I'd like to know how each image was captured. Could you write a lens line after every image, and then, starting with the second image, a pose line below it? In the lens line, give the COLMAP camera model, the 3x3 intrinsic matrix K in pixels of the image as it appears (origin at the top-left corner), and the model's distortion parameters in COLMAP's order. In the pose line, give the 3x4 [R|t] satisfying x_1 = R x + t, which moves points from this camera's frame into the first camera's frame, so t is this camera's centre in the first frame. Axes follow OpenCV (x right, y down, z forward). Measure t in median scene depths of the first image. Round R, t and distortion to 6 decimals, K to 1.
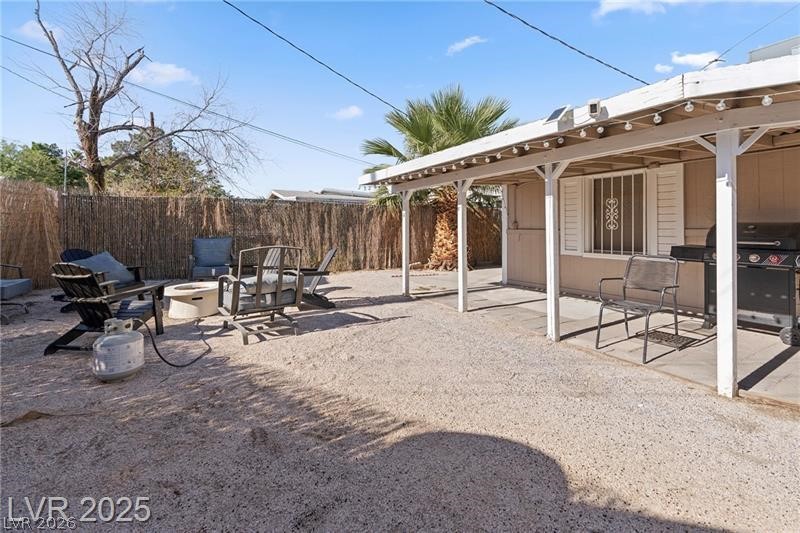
lens RADIAL K [[366.2, 0, 400.0], [0, 366.2, 266.5], [0, 0, 1]] dist [0.000053, -0.000032]
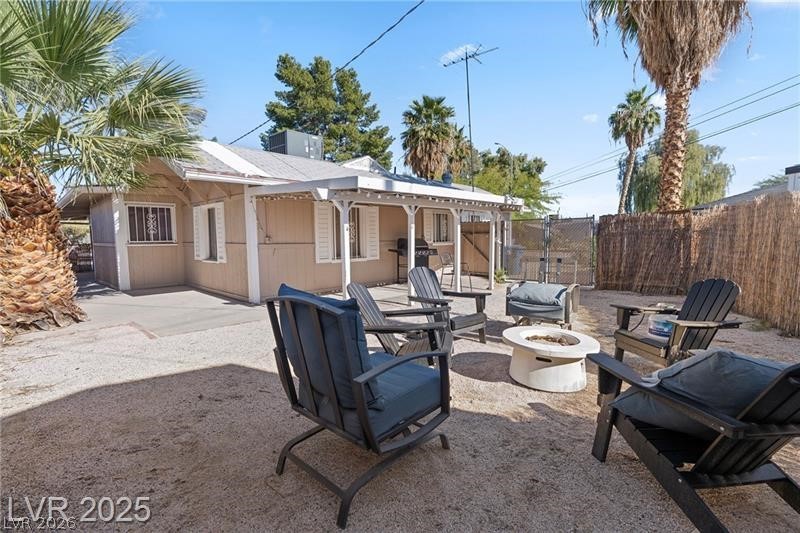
lens RADIAL K [[366.2, 0, 400.0], [0, 366.2, 266.5], [0, 0, 1]] dist [0.000053, -0.000032]
pose [[-0.347506, -0.069562, 0.935094, -0.950660], [0.104416, 0.988171, 0.112314, -0.152620], [-0.931846, 0.136669, -0.336132, 1.327545]]
